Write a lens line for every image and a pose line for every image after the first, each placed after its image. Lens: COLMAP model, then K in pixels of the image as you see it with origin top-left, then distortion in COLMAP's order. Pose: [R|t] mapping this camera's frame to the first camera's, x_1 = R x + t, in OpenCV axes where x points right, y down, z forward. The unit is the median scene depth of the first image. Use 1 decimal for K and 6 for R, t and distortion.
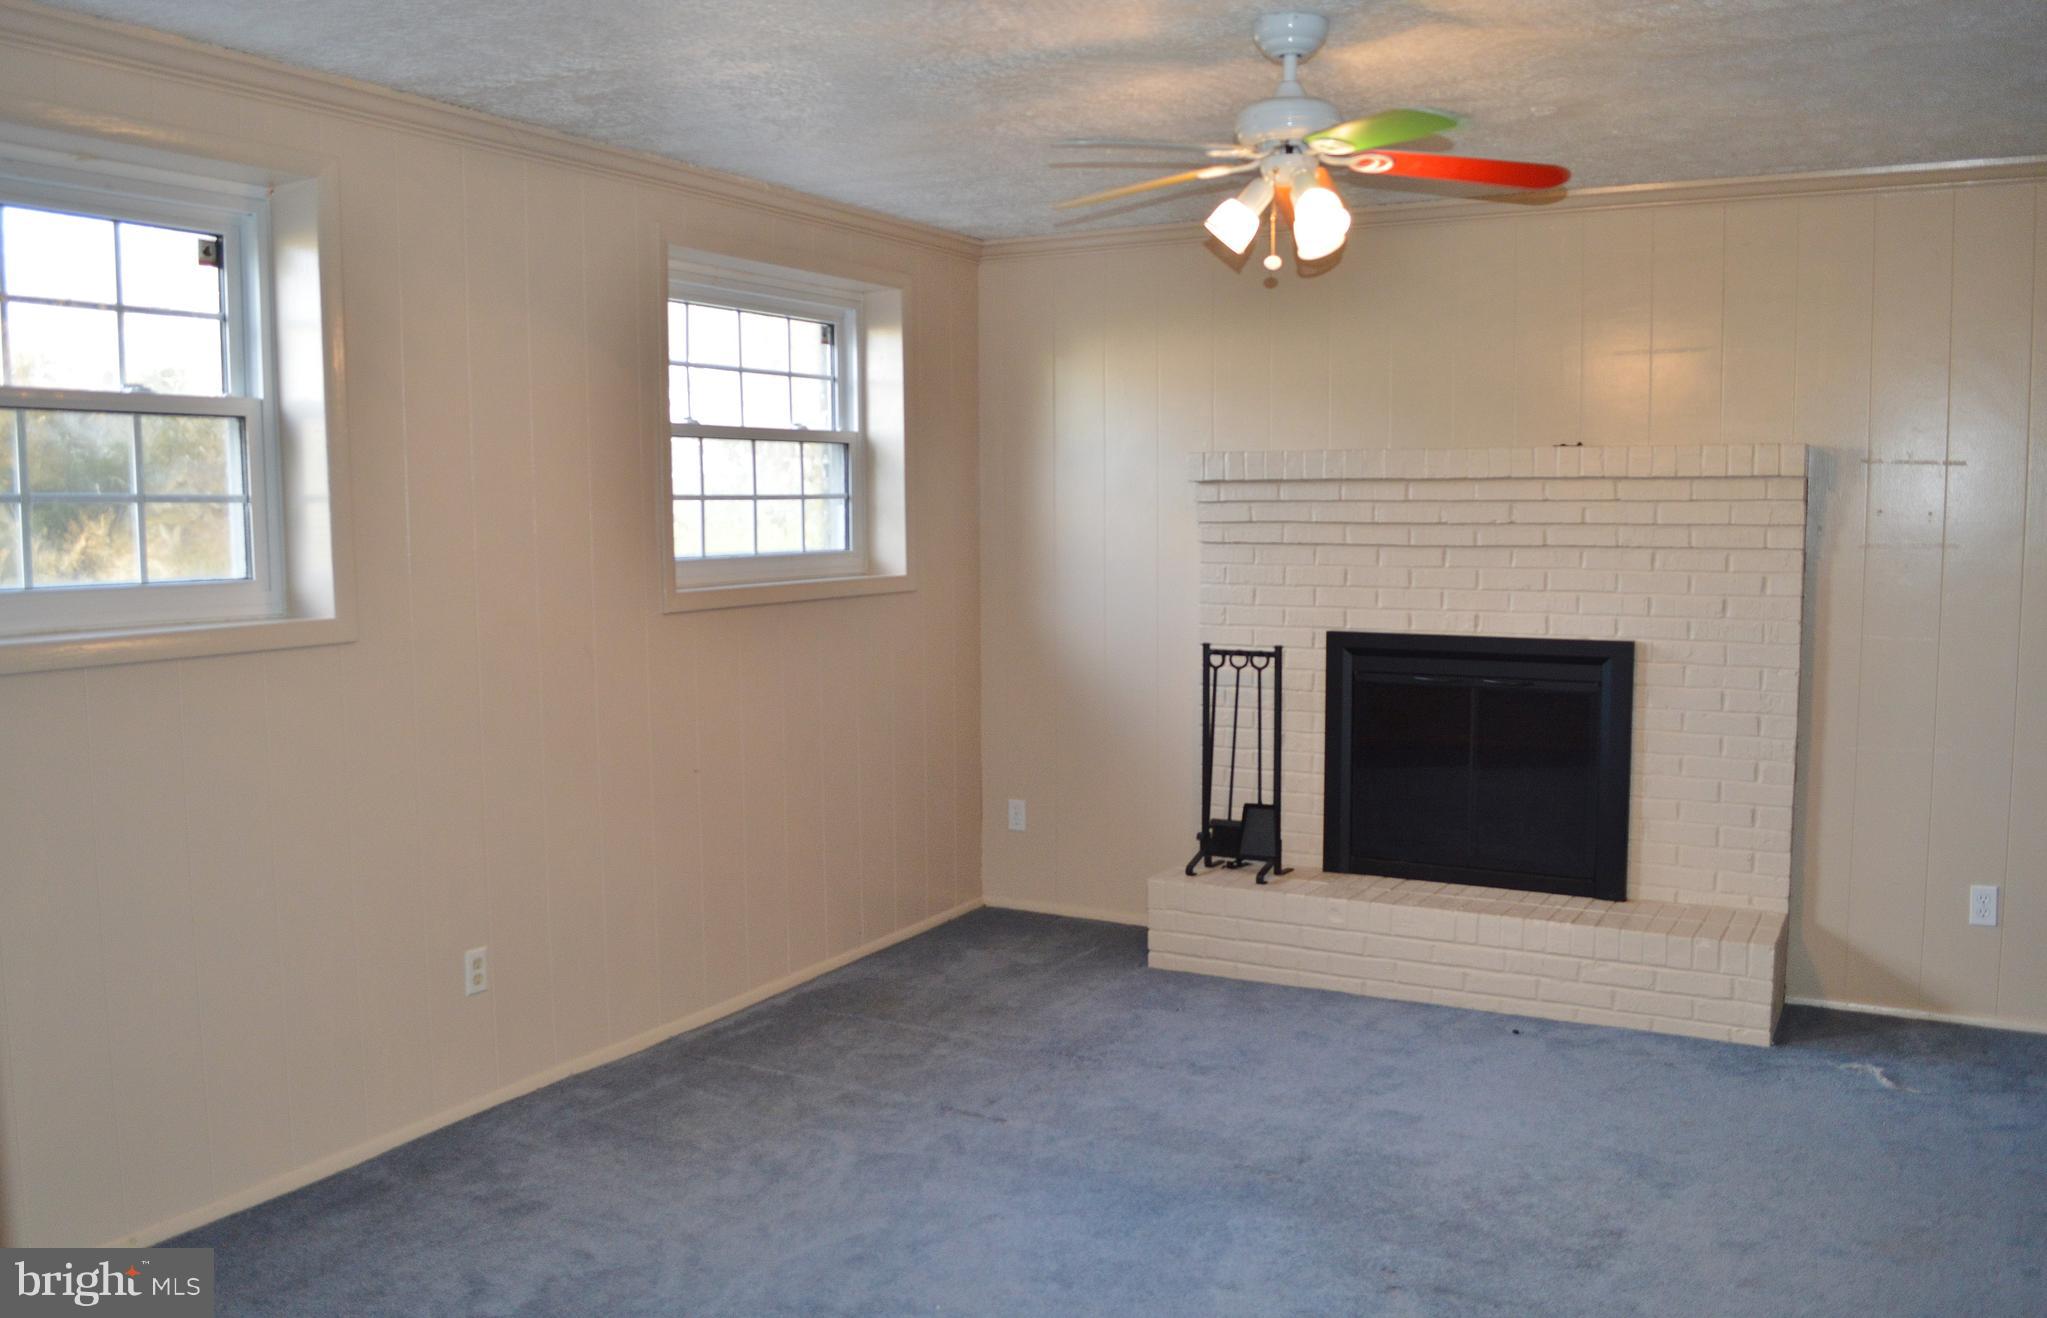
lens RADIAL K [[1671.8, 0, 1019.2], [0, 1671.8, 683.4], [0, 0, 1]] dist [-0.011744, -0.160676]
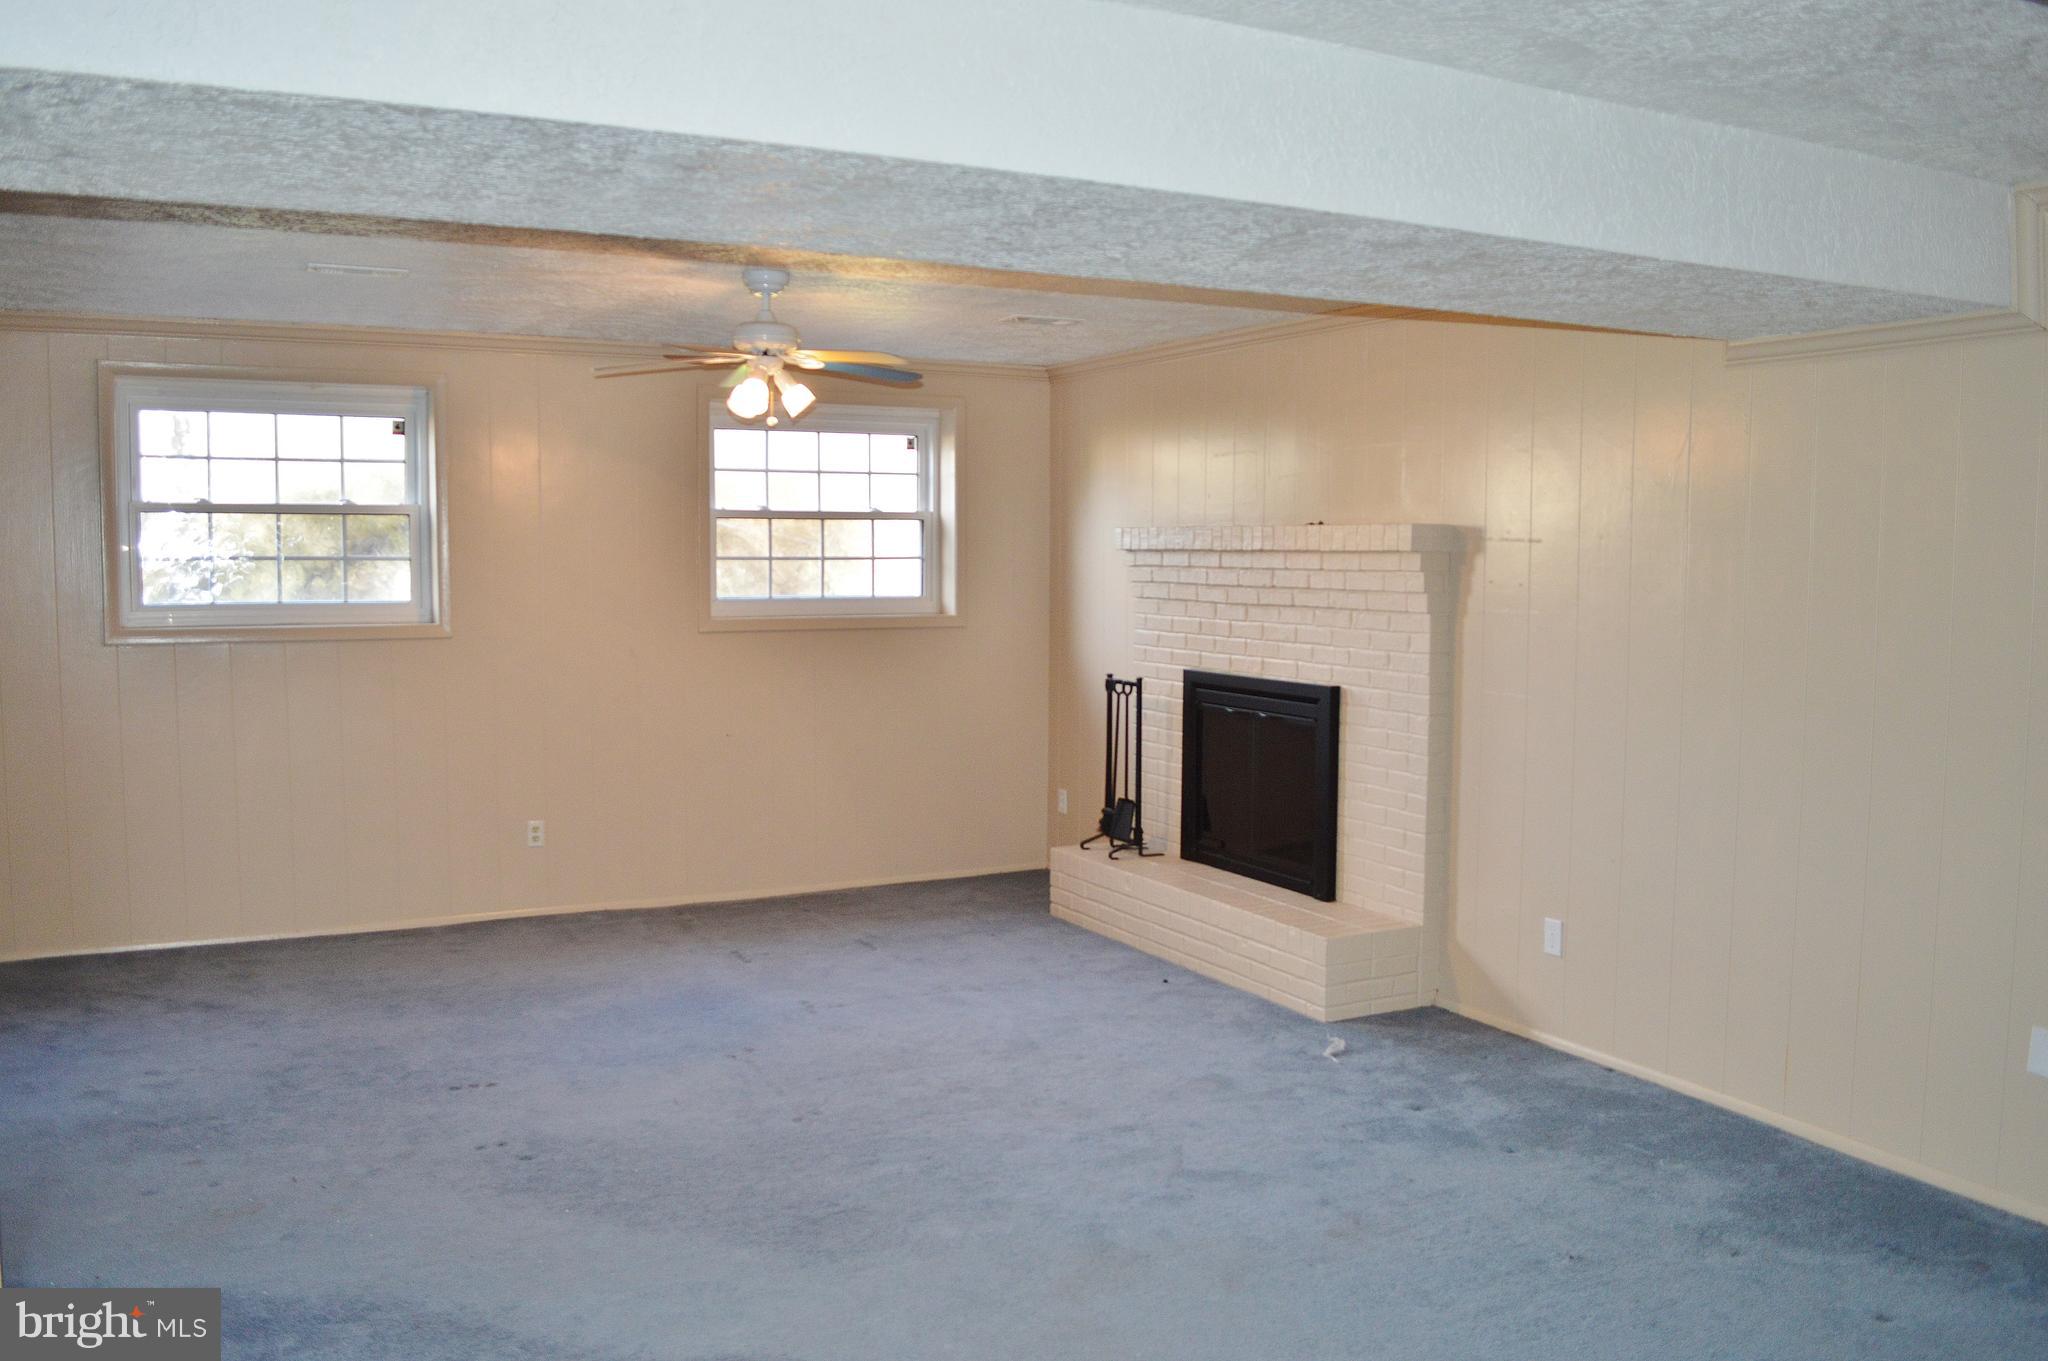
lens RADIAL K [[1631.3, 0, 1024.0], [0, 1631.3, 680.5], [0, 0, 1]] dist [-0.079737, 0.007891]
pose [[0.842805, 0.052909, -0.535612, 0.756488], [-0.067240, 0.997711, -0.007248, -0.005200], [0.534003, 0.042123, 0.844433, -0.113776]]
